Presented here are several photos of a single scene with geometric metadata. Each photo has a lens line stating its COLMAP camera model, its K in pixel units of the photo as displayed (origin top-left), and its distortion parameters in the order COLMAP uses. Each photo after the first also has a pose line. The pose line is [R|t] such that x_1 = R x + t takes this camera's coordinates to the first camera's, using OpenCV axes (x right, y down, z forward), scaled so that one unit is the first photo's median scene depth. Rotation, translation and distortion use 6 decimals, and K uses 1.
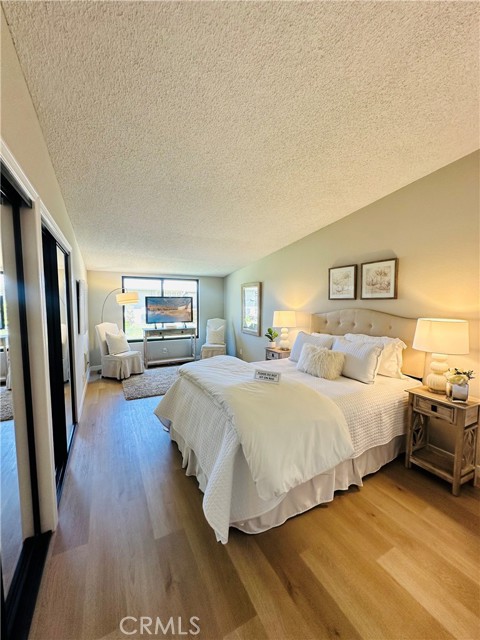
lens RADIAL K [[256.2, 0, 239.6], [0, 256.2, 319.2], [0, 0, 1]] dist [-0.001100, -0.000665]
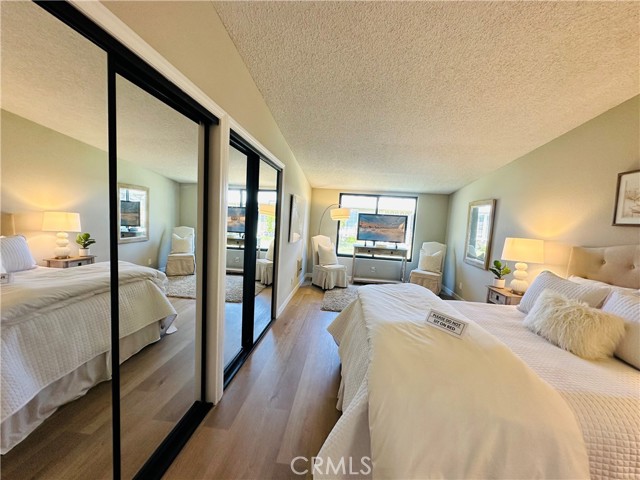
lens RADIAL K [[256.2, 0, 319.8], [0, 256.2, 238.7], [0, 0, 1]] dist [-0.001100, -0.000665]
pose [[0.832166, 0.090917, -0.547023, 0.094065], [-0.093908, 0.995325, 0.022568, 0.004659], [0.546517, 0.032589, 0.836813, 0.108958]]
